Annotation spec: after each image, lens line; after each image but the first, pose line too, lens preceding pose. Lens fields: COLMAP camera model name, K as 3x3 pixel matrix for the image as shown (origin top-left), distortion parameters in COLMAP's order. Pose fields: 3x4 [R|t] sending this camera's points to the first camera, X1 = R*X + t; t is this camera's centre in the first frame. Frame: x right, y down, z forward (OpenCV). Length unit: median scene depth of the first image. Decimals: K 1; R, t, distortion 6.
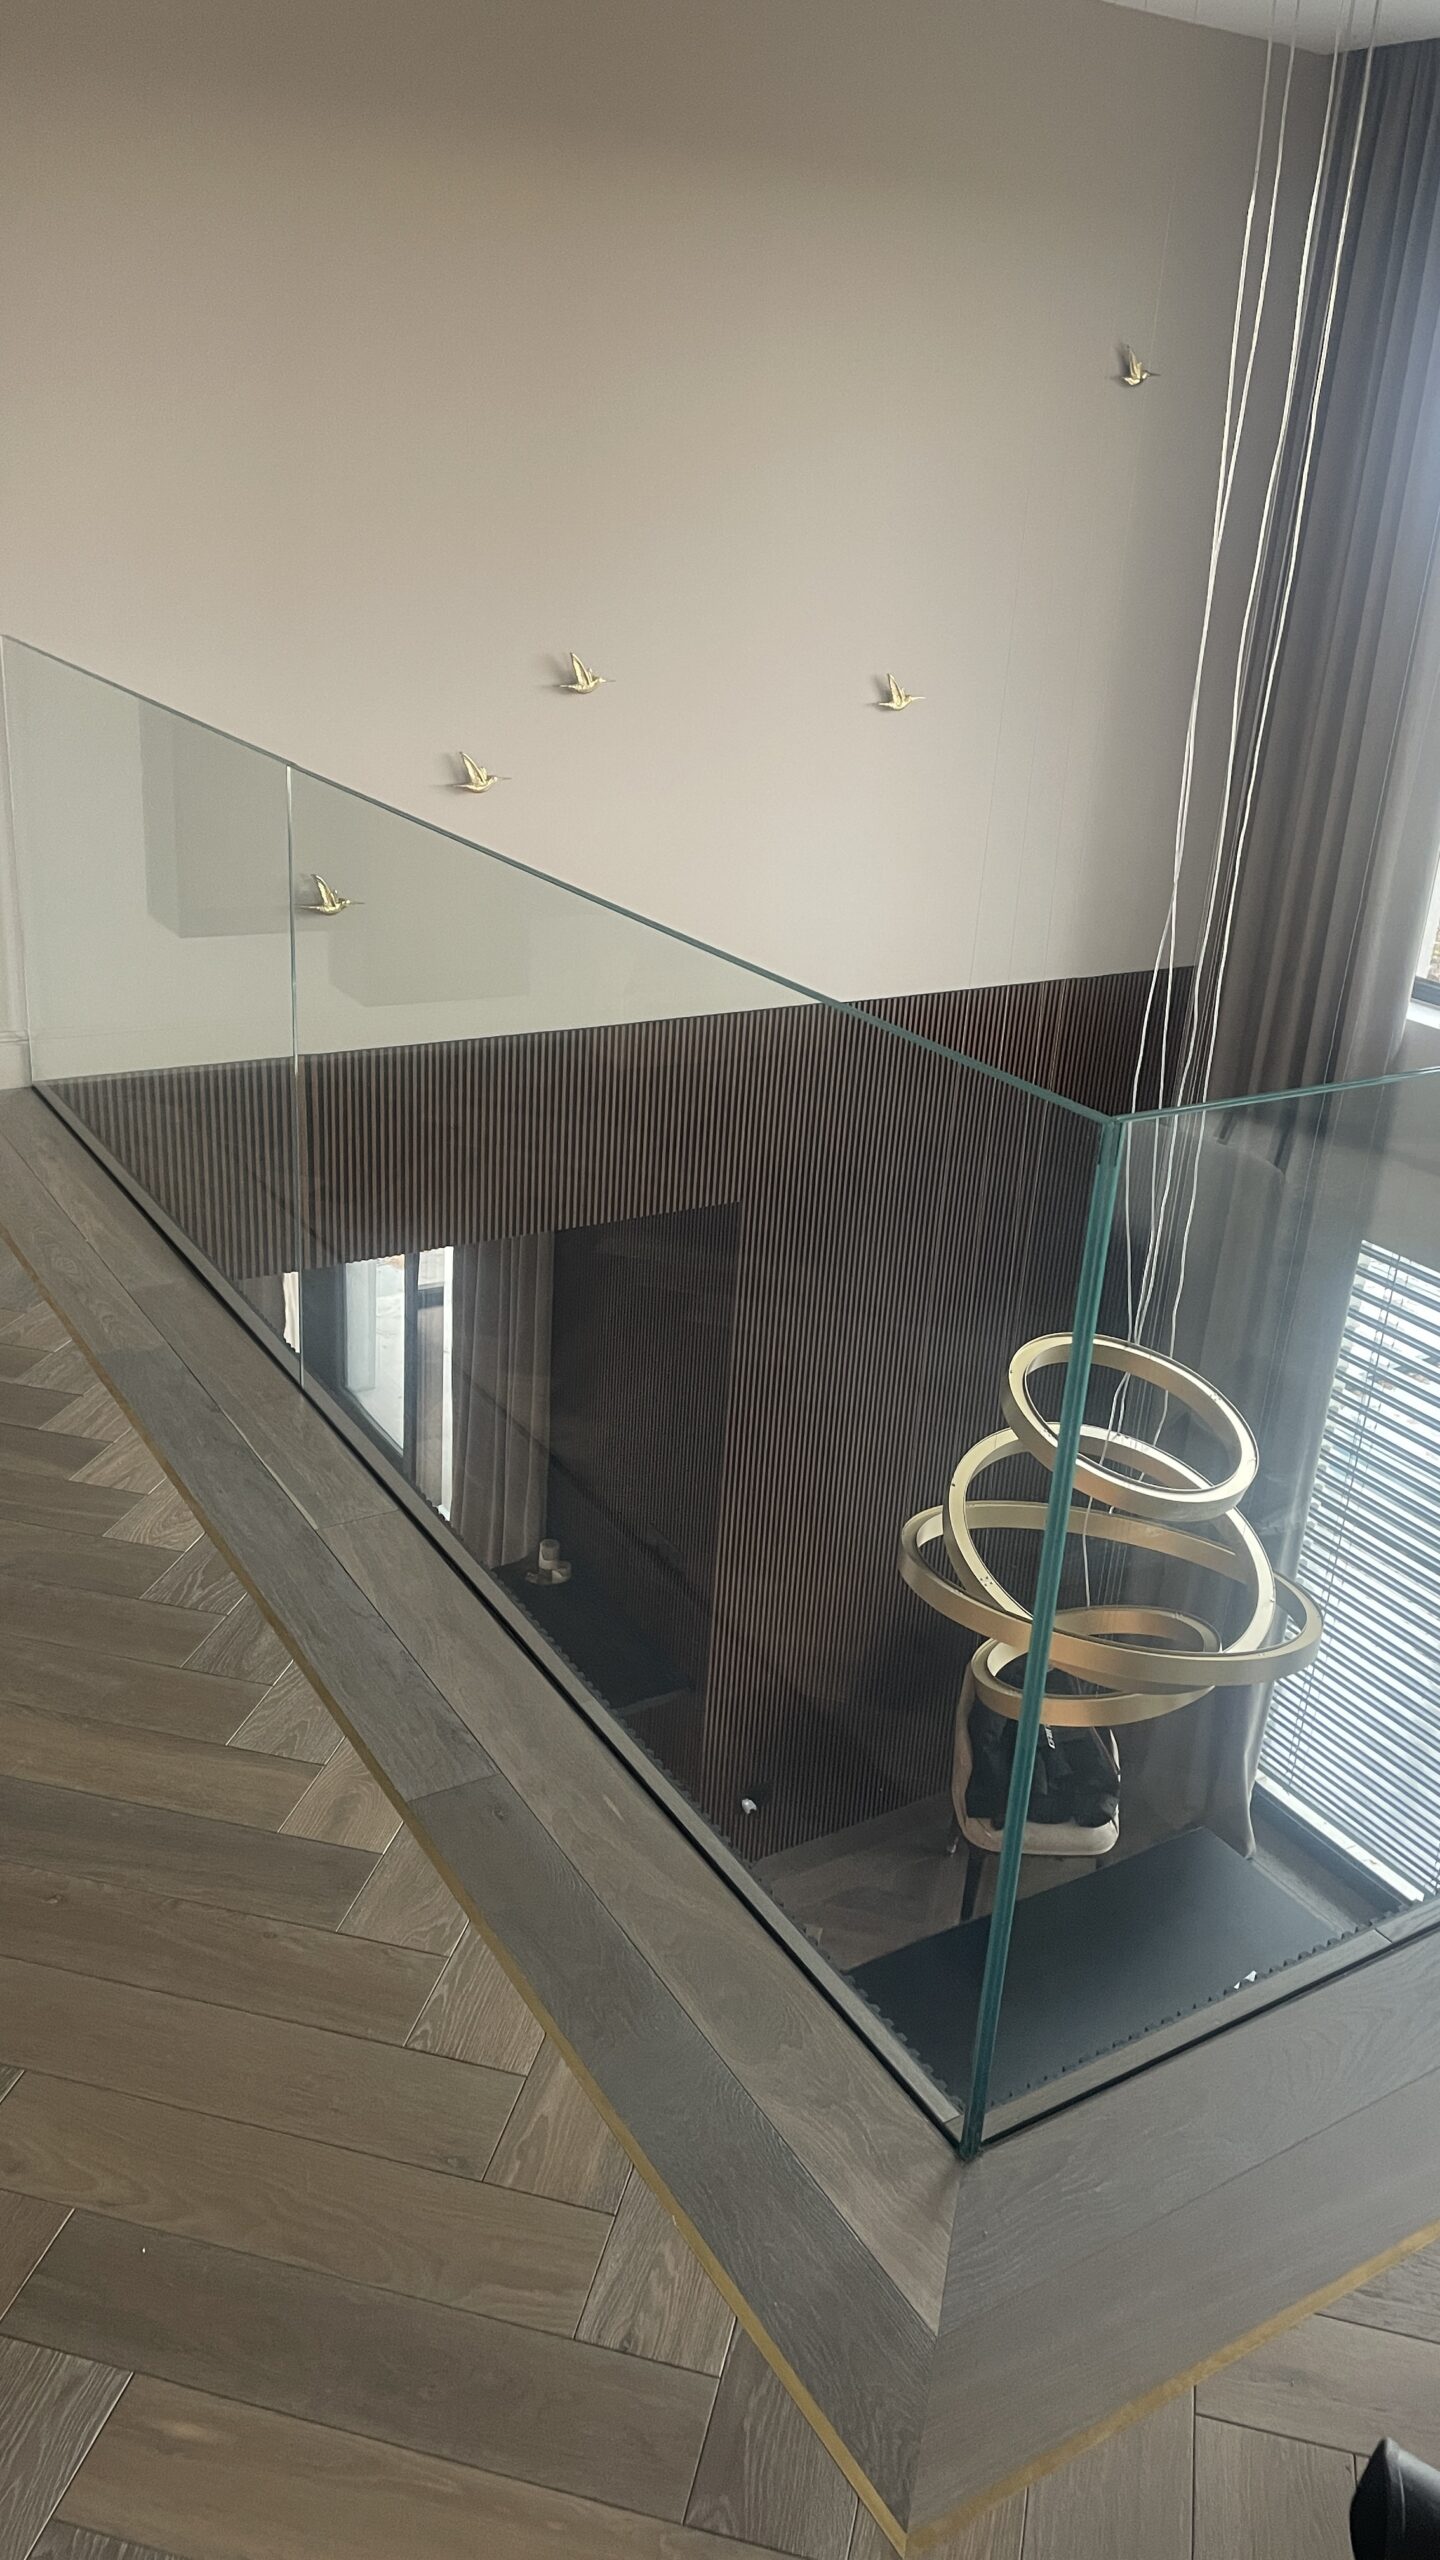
lens RADIAL K [[1912.3, 0, 688.4], [0, 1912.3, 1276.2], [0, 0, 1]] dist [0.068902, -0.107446]
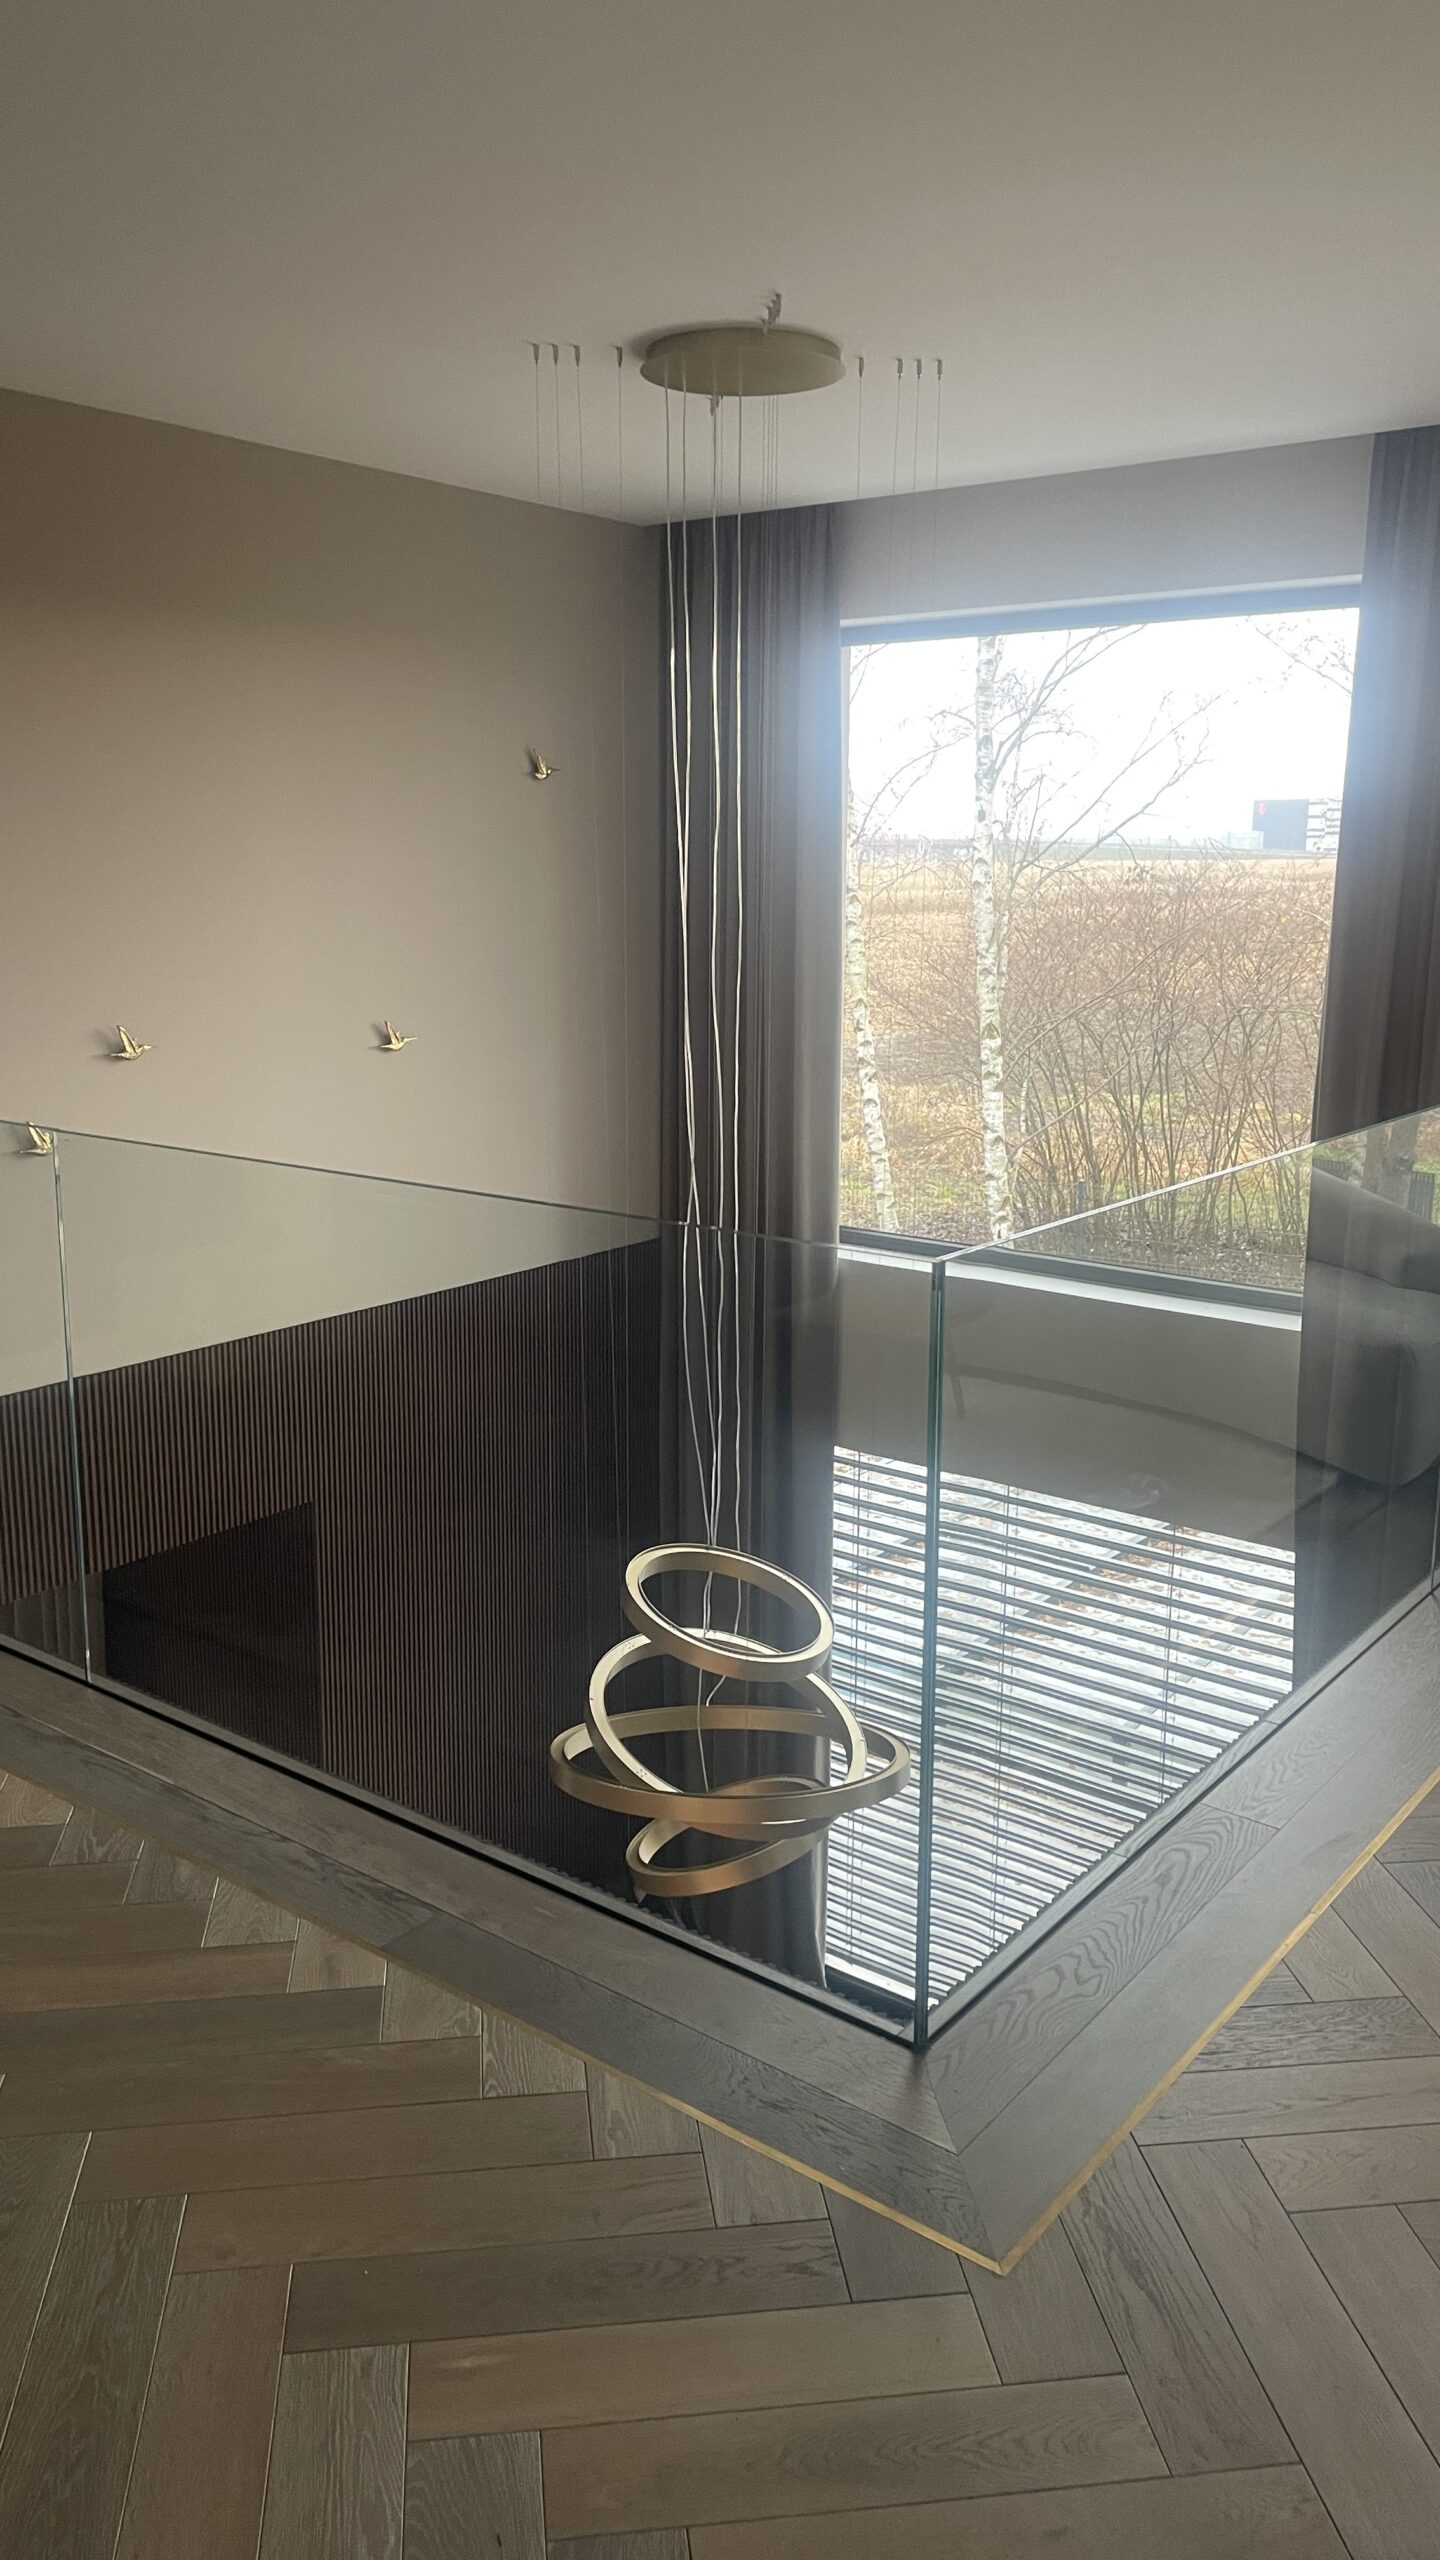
lens RADIAL K [[1912.3, 0, 688.4], [0, 1912.3, 1276.2], [0, 0, 1]] dist [0.068902, -0.107446]
pose [[0.935779, -0.129217, 0.328057, -0.154836], [0.182232, 0.973768, -0.136260, 0.032915], [-0.301844, 0.187292, 0.934779, -0.128714]]
